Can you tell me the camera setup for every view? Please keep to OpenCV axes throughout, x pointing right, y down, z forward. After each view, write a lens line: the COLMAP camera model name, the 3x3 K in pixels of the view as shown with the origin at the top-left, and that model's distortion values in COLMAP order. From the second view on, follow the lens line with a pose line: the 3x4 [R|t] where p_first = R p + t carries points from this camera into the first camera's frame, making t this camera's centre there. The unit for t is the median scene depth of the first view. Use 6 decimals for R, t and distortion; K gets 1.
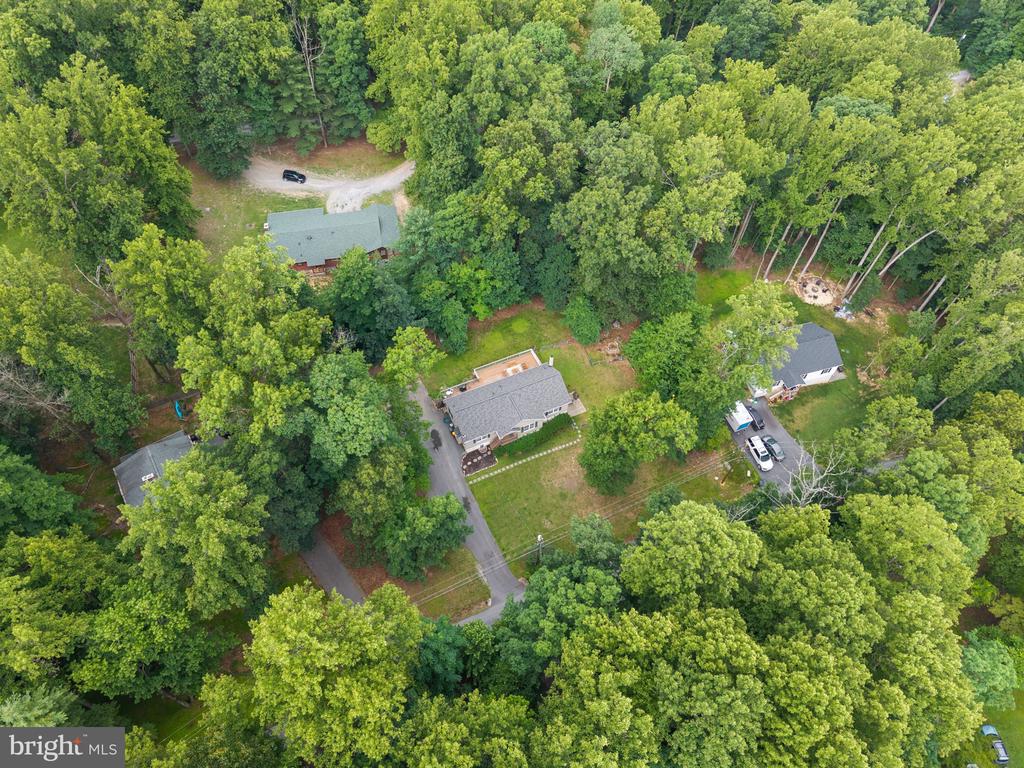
lens RADIAL K [[683.7, 0, 512.0], [0, 683.7, 384.0], [0, 0, 1]] dist [0.008509, 0.001301]
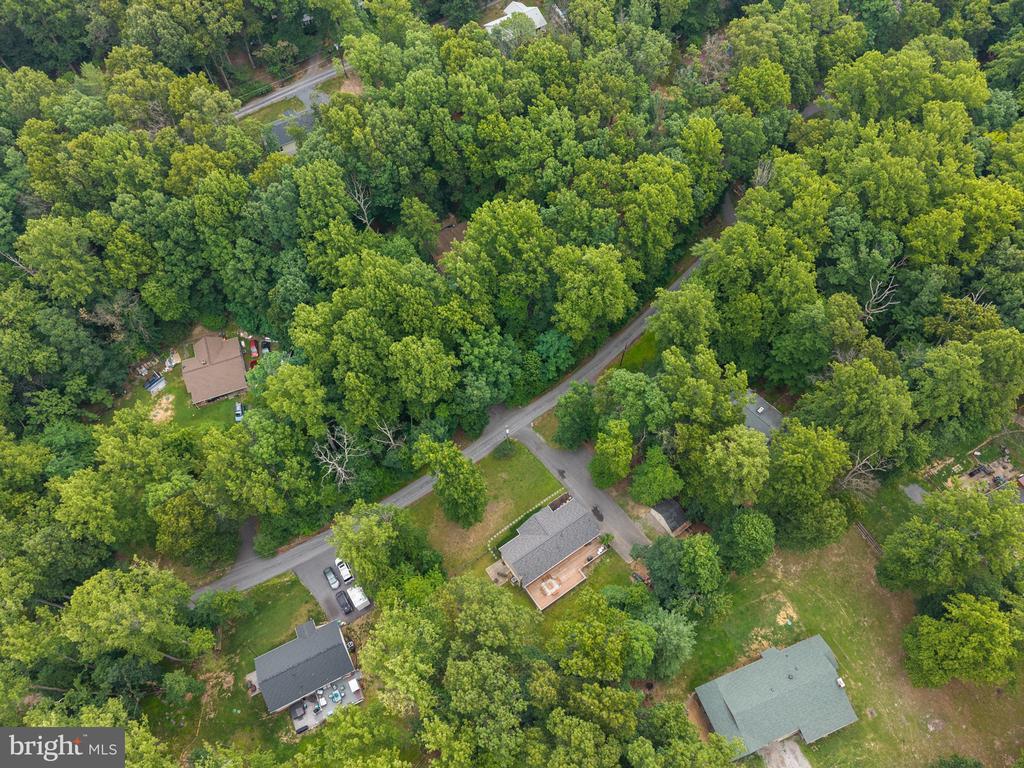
lens RADIAL K [[683.7, 0, 512.0], [0, 683.7, 384.0], [0, 0, 1]] dist [0.008509, 0.001301]
pose [[-0.984396, 0.153242, -0.086497, 0.116407], [-0.140994, -0.392760, 0.908769, -0.918105], [0.105289, 0.906784, 0.408237, 0.214714]]
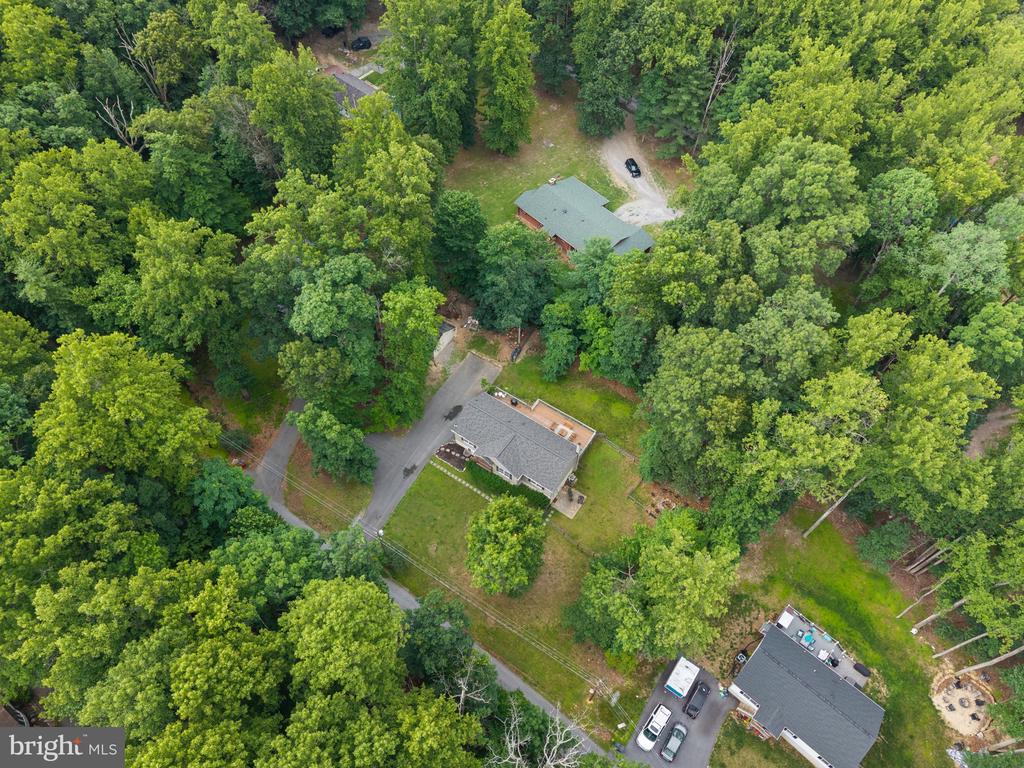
lens RADIAL K [[683.7, 0, 512.0], [0, 683.7, 384.0], [0, 0, 1]] dist [0.008509, 0.001301]
pose [[0.518123, 0.693640, -0.500411, 0.389737], [-0.701838, 0.679188, 0.214770, -0.214945], [0.488847, 0.239930, 0.838727, 0.164343]]
